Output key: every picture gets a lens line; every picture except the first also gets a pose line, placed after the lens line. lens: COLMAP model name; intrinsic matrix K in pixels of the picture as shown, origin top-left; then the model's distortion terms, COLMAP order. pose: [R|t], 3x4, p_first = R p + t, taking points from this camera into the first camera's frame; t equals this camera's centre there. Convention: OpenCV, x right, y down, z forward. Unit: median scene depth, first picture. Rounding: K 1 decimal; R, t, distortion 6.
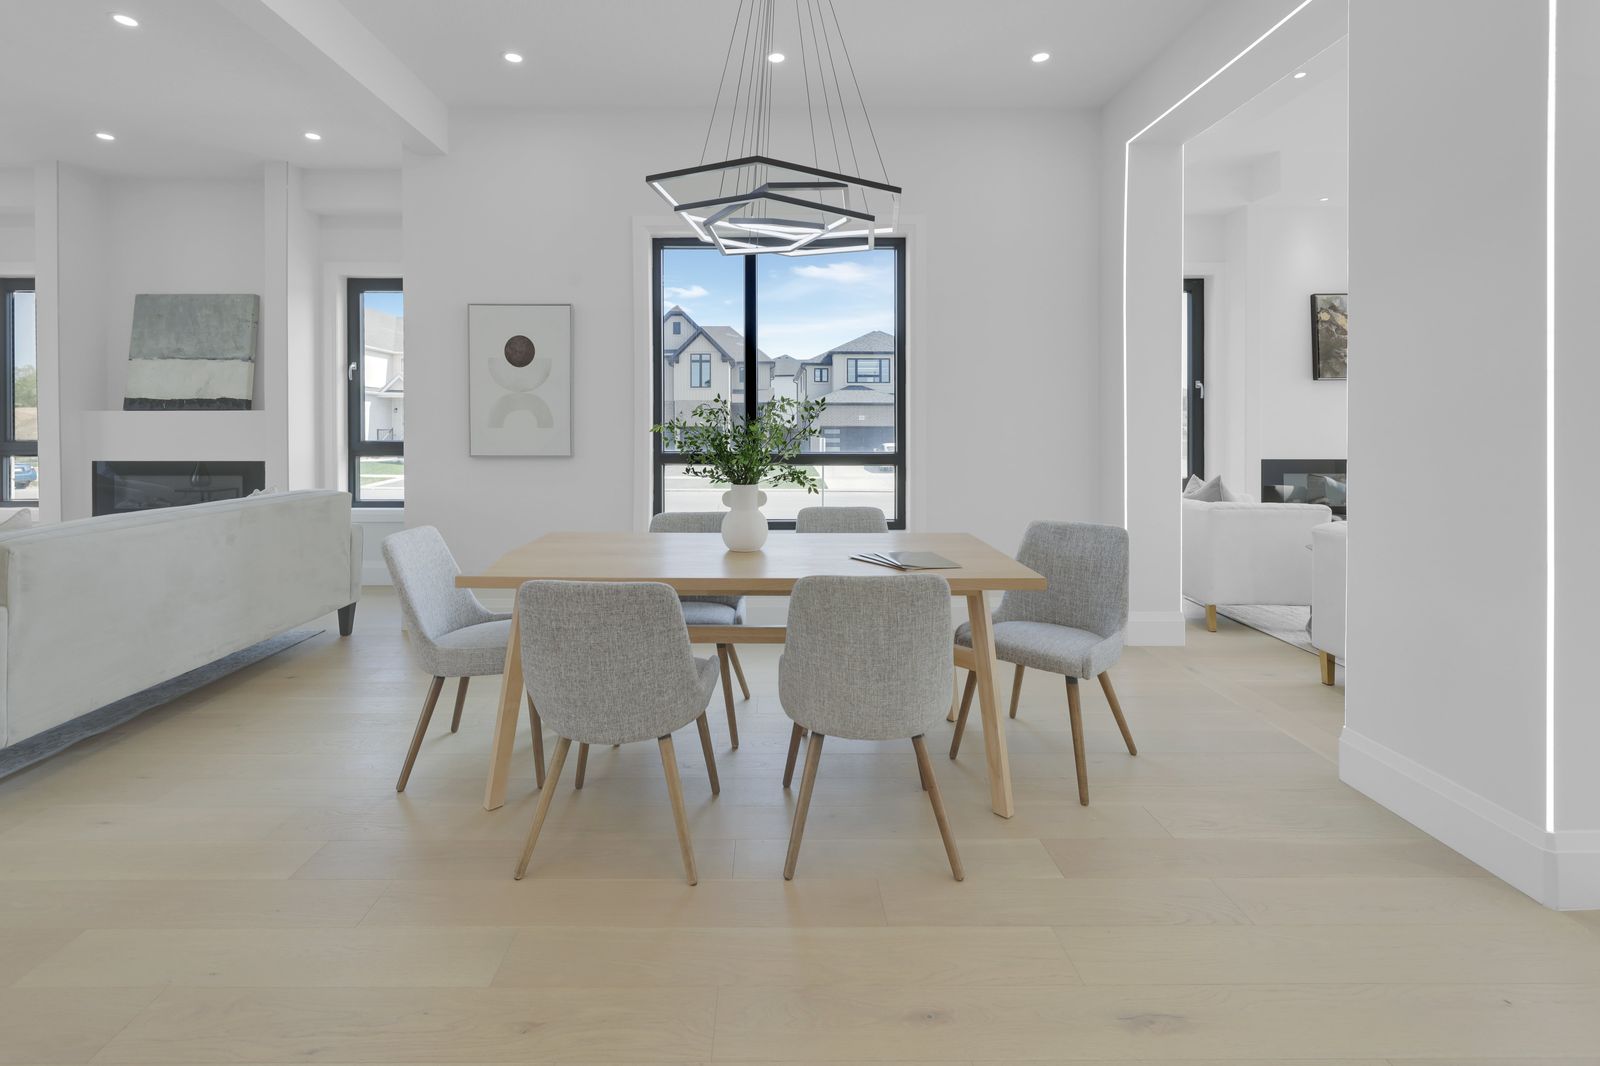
lens RADIAL K [[692.5, 0, 797.3], [0, 692.5, 431.7], [0, 0, 1]] dist [0.000298, -0.000353]
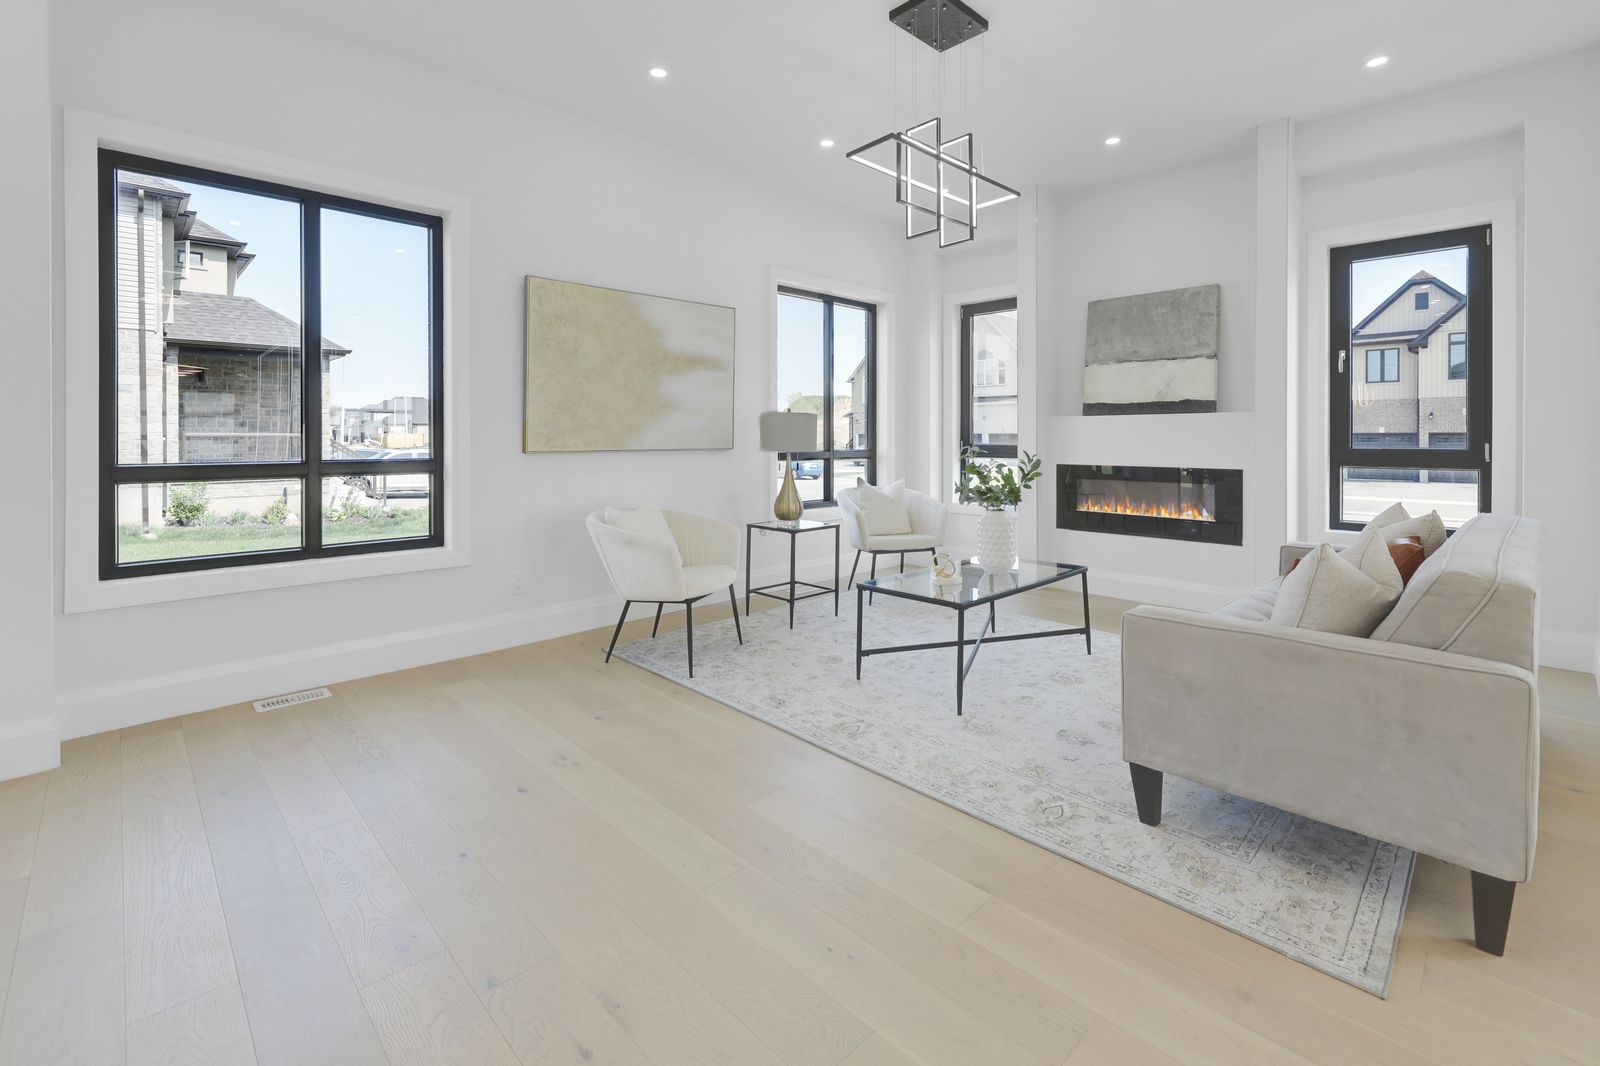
lens RADIAL K [[692.5, 0, 778.8], [0, 692.5, 439.6], [0, 0, 1]] dist [0.000298, -0.000353]
pose [[0.691094, 0.002529, -0.722761, -0.531019], [-0.003984, 0.999992, -0.000311, 0.006811], [0.722754, 0.003094, 0.691098, -0.034148]]
